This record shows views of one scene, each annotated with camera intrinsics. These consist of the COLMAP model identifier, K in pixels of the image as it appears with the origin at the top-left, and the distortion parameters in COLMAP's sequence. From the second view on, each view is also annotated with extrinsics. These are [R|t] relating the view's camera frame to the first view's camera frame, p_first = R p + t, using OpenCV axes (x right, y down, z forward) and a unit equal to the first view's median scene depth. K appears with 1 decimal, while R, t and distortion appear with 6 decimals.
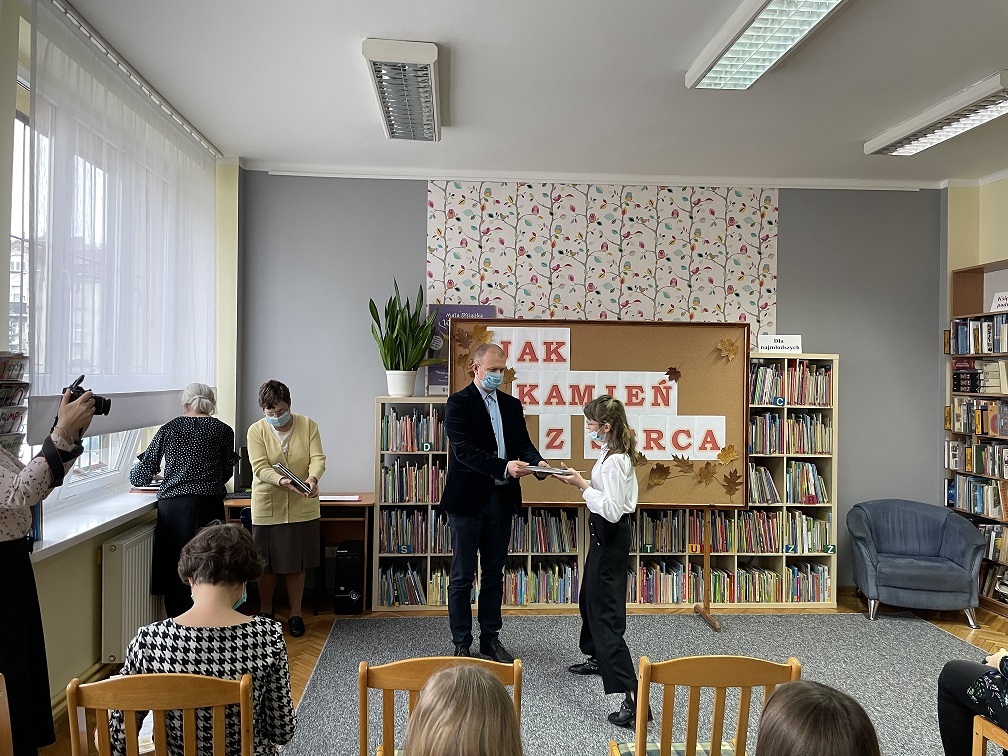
lens RADIAL K [[762.7, 0, 507.3], [0, 762.7, 369.3], [0, 0, 1]] dist [0.099814, -0.144472]
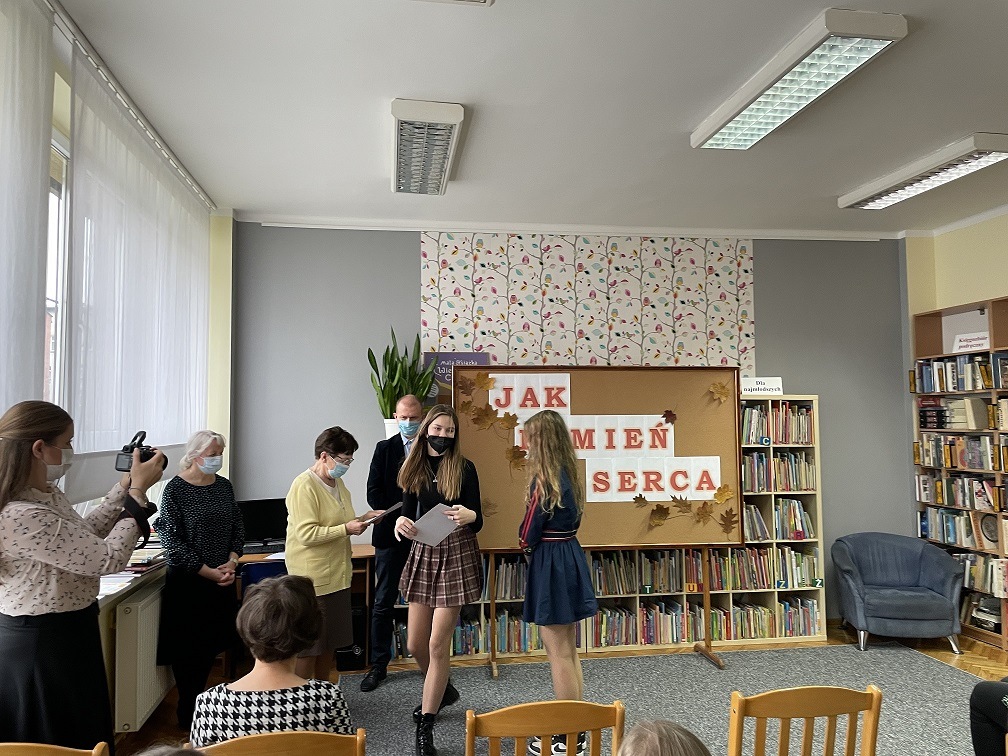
lens RADIAL K [[762.1, 0, 511.3], [0, 762.1, 372.1], [0, 0, 1]] dist [0.097533, -0.135857]
pose [[0.996197, -0.016145, 0.085622, -0.077827], [0.020822, 0.998322, -0.054024, -0.002335], [-0.084606, 0.055602, 0.994862, -0.012077]]
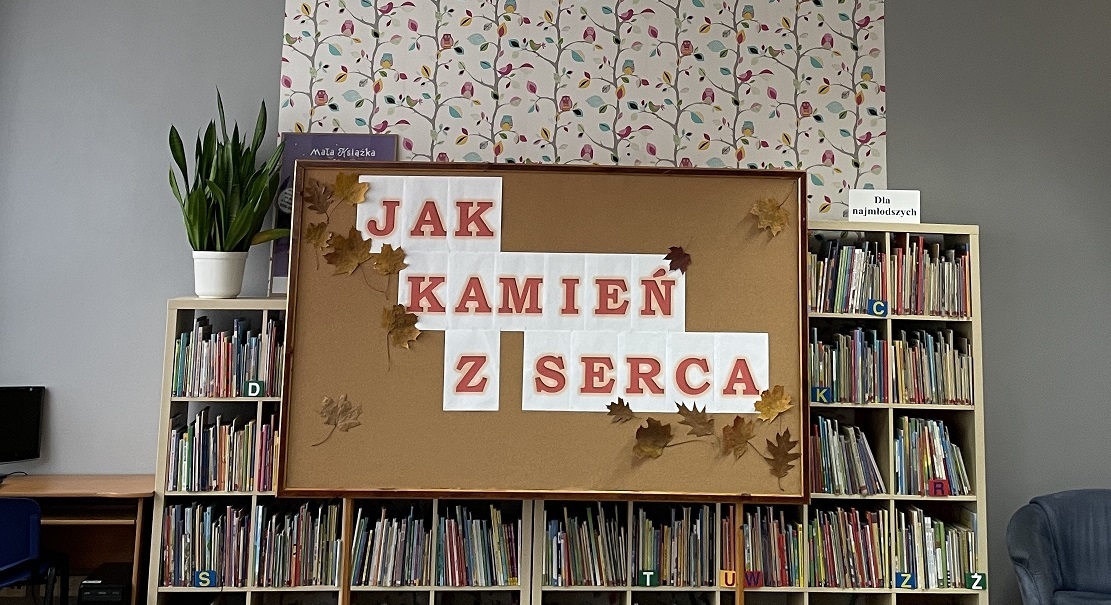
lens RADIAL K [[1518.8, 0, 607.1], [0, 1518.8, -22.9], [0, 0, 1]] dist [0.134229, -0.244359]
pose [[0.999974, 0.003771, -0.006219, 0.158178], [-0.004724, 0.986921, -0.161138, -0.016772], [0.005530, 0.161163, 0.986912, -0.171771]]
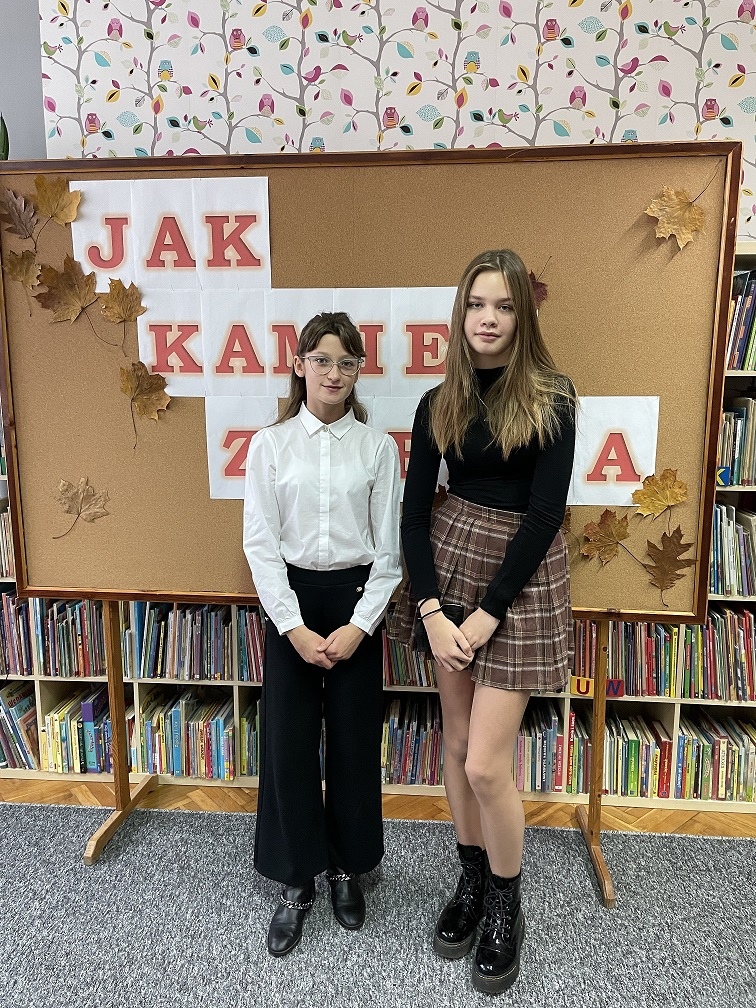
lens RADIAL K [[762.6, 0, 380.2], [0, 762.6, 496.2], [0, 0, 1]] dist [0.091628, -0.127380]
pose [[0.987046, 0.015647, -0.159672, 0.193361], [0.011971, 0.985276, 0.170552, 0.039326], [0.159989, -0.170254, 0.972325, 0.546074]]
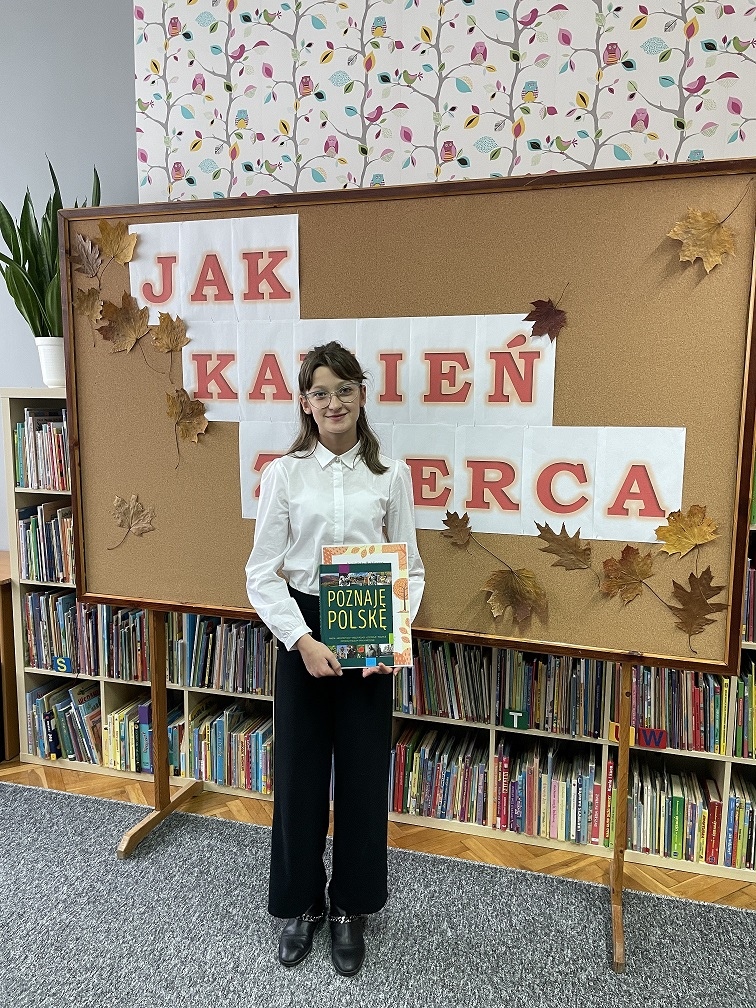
lens RADIAL K [[761.8, 0, 378.1], [0, 761.8, 498.3], [0, 0, 1]] dist [0.095821, -0.133303]
pose [[0.936375, 0.042350, -0.348437, 0.258842], [0.005044, 0.990968, 0.134002, 0.041098], [0.350965, -0.127233, 0.927704, 0.559414]]
